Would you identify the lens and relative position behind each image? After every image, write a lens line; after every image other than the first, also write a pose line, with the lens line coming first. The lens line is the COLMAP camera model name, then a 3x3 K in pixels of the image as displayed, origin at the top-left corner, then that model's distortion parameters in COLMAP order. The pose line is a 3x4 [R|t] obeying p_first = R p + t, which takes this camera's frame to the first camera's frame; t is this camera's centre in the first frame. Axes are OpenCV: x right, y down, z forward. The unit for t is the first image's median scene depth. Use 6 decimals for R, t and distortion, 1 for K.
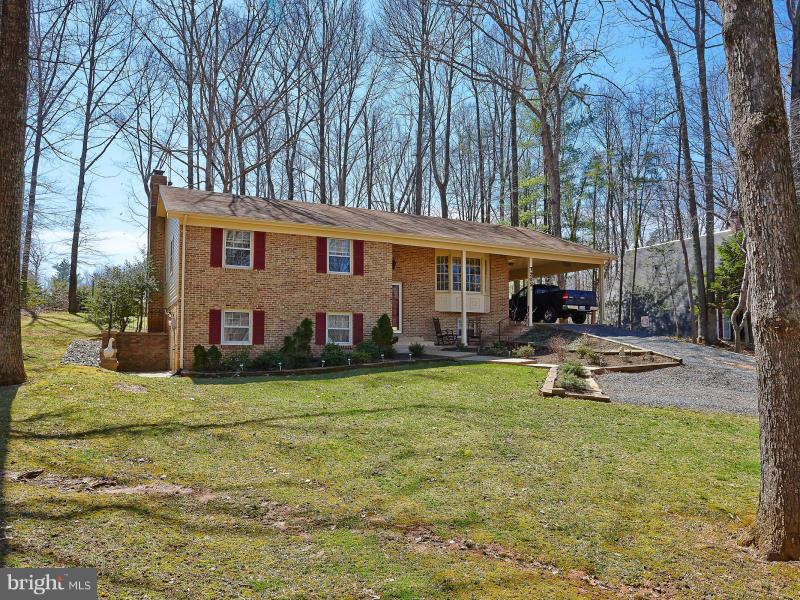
lens RADIAL K [[429.1, 0, 402.9], [0, 429.1, 305.1], [0, 0, 1]] dist [0.002122, 0.001355]
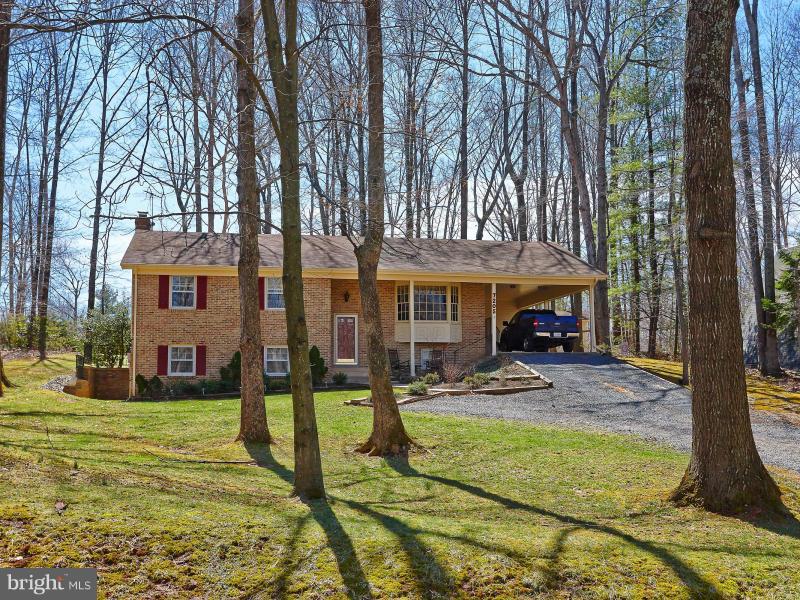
lens RADIAL K [[588.9, 0, 400.1], [0, 588.9, 318.5], [0, 0, 1]] dist [0.028663, -0.000872]
pose [[0.981272, -0.031029, -0.190110, 0.376518], [0.025582, 0.999191, -0.031043, 0.002634], [0.190920, 0.025598, 0.981272, -0.339286]]
